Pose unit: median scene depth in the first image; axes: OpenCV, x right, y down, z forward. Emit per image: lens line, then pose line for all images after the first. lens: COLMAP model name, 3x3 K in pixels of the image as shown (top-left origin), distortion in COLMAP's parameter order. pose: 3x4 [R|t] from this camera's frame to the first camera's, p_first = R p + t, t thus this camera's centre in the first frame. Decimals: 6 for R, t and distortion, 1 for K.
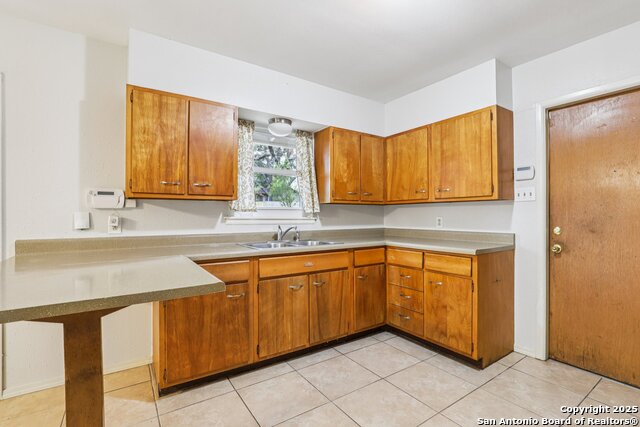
lens RADIAL K [[293.0, 0, 323.2], [0, 293.0, 212.3], [0, 0, 1]] dist [-0.020576, -0.000070]
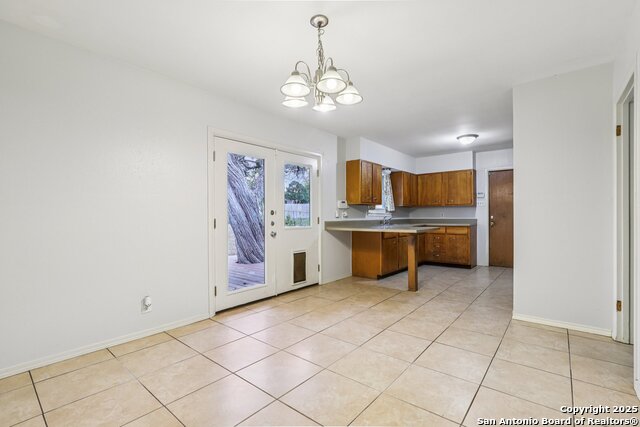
lens RADIAL K [[292.8, 0, 324.6], [0, 292.8, 216.9], [0, 0, 1]] dist [-0.018038, -0.000151]
pose [[0.960468, -0.006834, 0.278305, -1.336516], [0.003347, 0.999910, 0.013004, 0.019545], [-0.278369, -0.011558, 0.960405, -1.080518]]
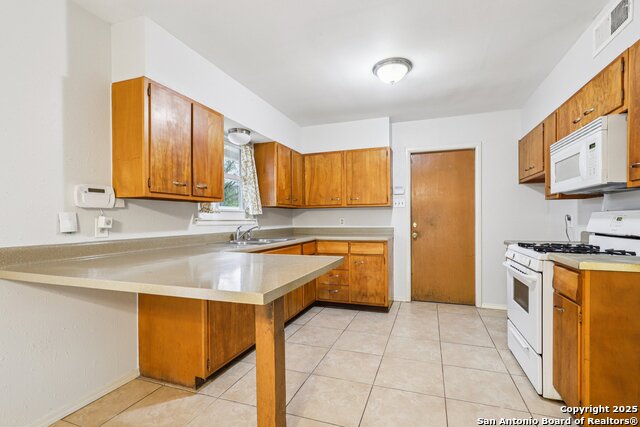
lens RADIAL K [[292.8, 0, 324.6], [0, 292.8, 216.9], [0, 0, 1]] dist [-0.018038, -0.000151]
pose [[0.812118, -0.002639, 0.583487, -0.599176], [0.001361, 0.999996, 0.002628, 0.010107], [-0.583492, -0.001340, 0.812118, -0.090666]]
